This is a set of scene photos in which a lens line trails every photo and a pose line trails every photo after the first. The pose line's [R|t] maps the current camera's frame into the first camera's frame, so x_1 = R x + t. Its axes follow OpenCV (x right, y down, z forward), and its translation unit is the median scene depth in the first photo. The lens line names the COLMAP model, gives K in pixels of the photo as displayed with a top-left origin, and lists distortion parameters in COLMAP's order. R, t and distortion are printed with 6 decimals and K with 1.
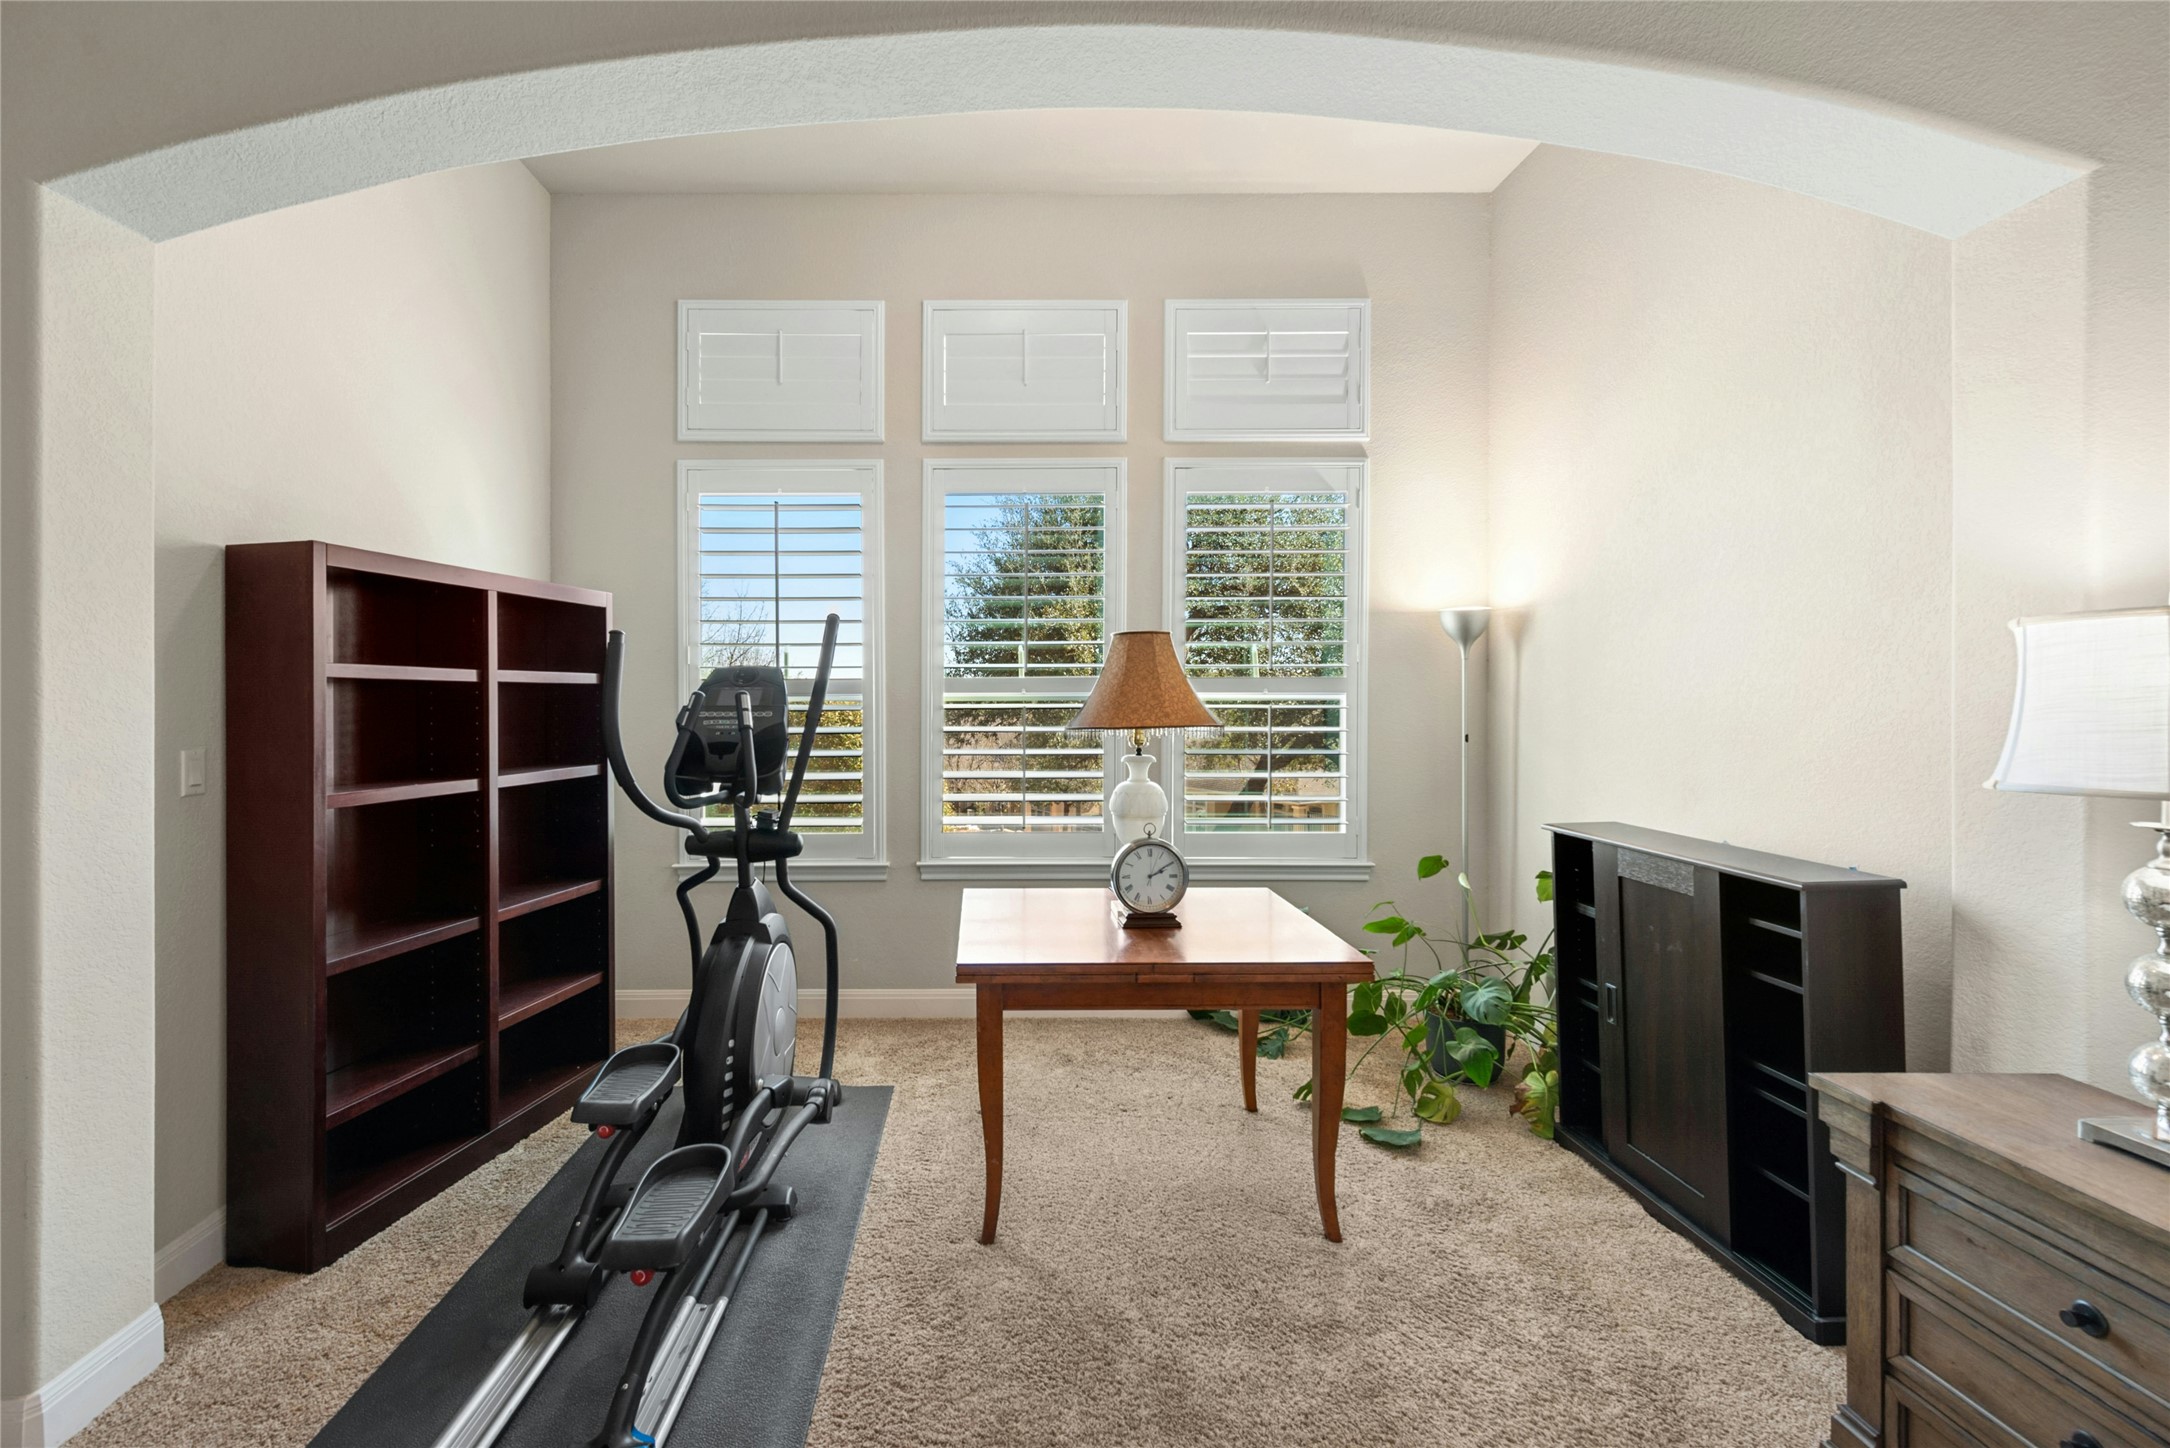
lens RADIAL K [[937.5, 0, 1000.9], [0, 937.5, 696.4], [0, 0, 1]] dist [0.010954, -0.001506]
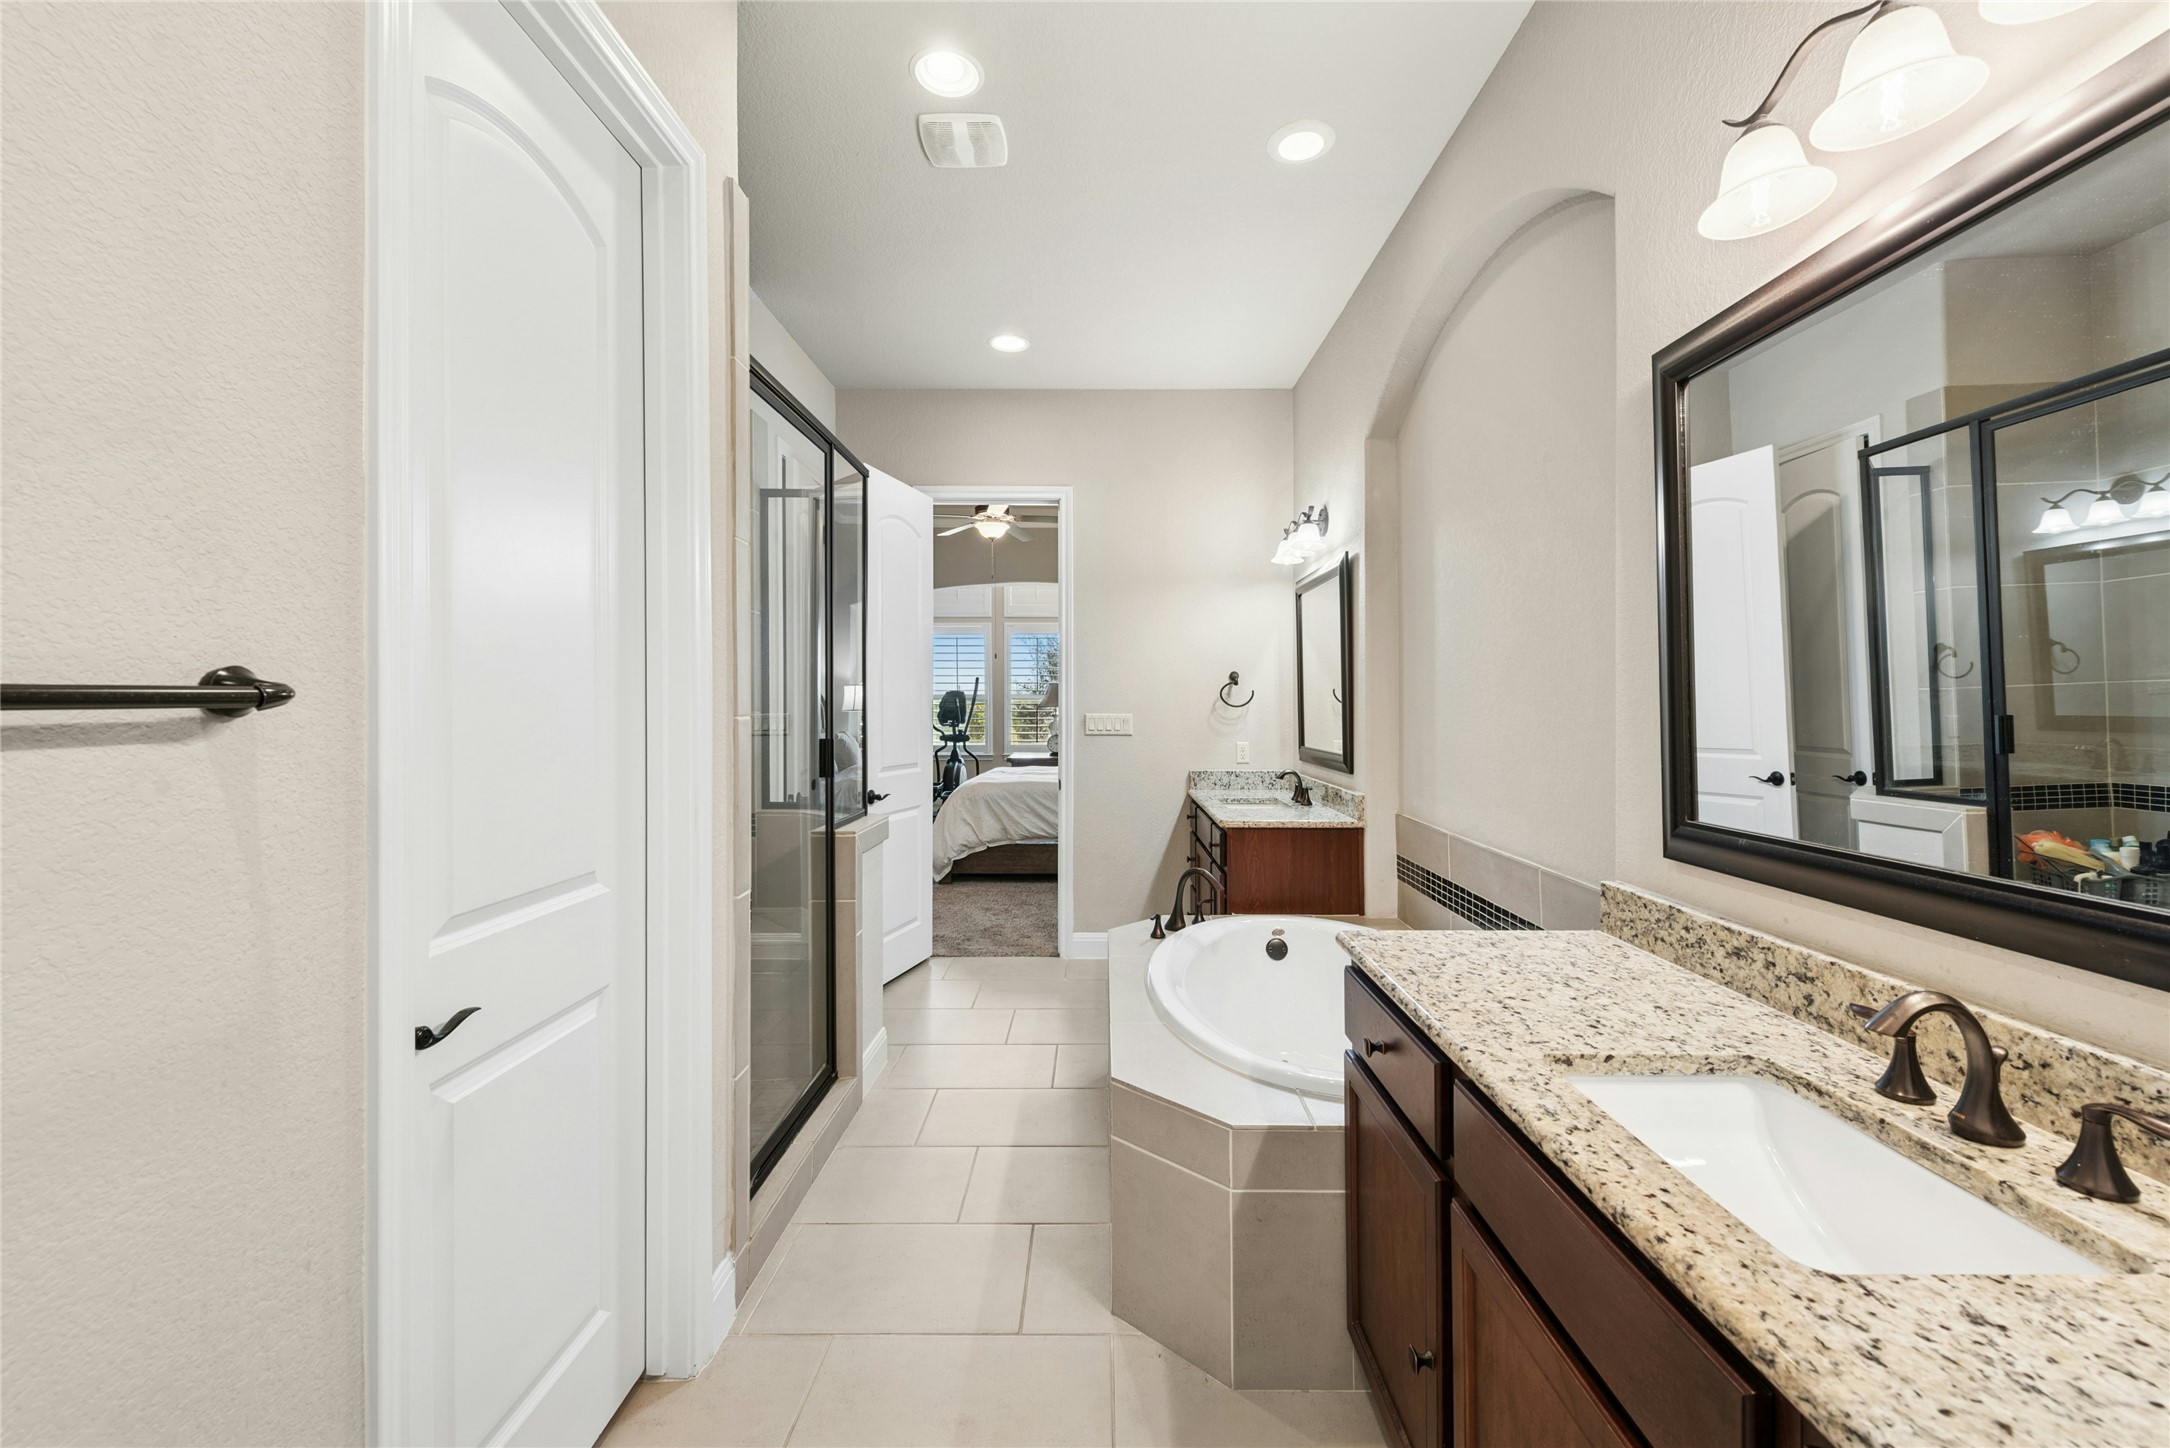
lens RADIAL K [[885.5, 0, 1093.6], [0, 885.5, 704.7], [0, 0, 1]] dist [0.009702, -0.002424]
pose [[0.999835, -0.009425, -0.015513, 0.372507], [0.009445, 0.999955, 0.001233, 0.024391], [0.015501, -0.001380, 0.999879, -2.765164]]
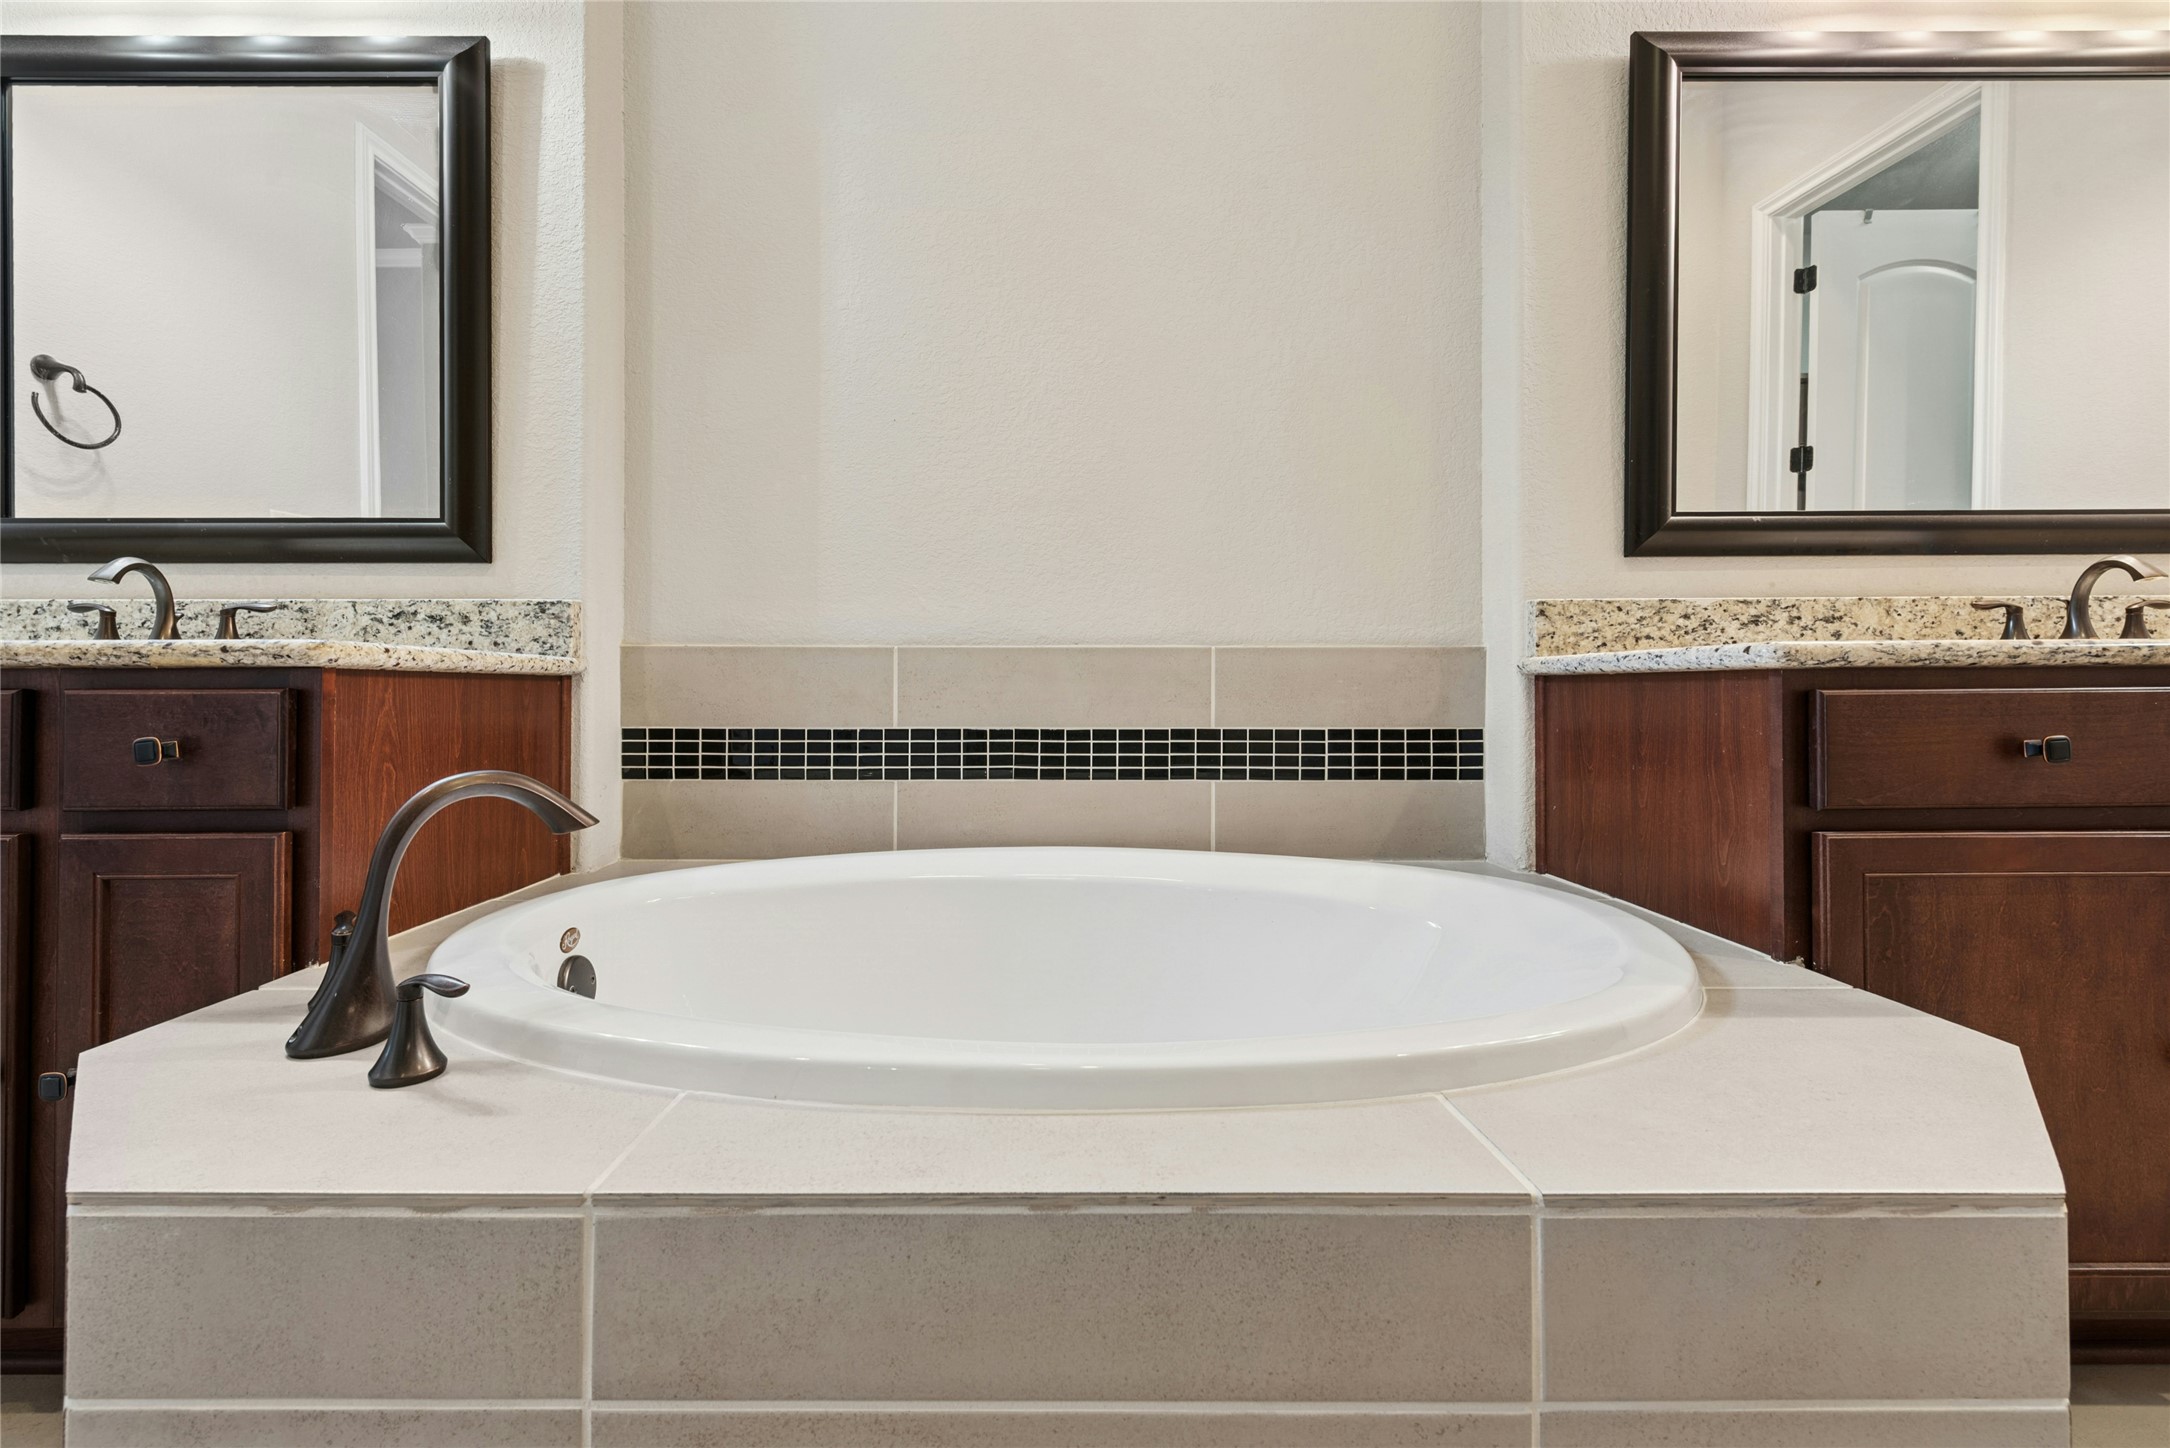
lens RADIAL K [[885.5, 0, 1081.8], [0, 885.5, 700.5], [0, 0, 1]] dist [0.009702, -0.002424]
pose [[0.007870, -0.008227, 0.999935, 0.171367], [-0.001691, 0.999965, 0.008241, 0.209758], [-0.999968, -0.001756, 0.007856, -1.865343]]
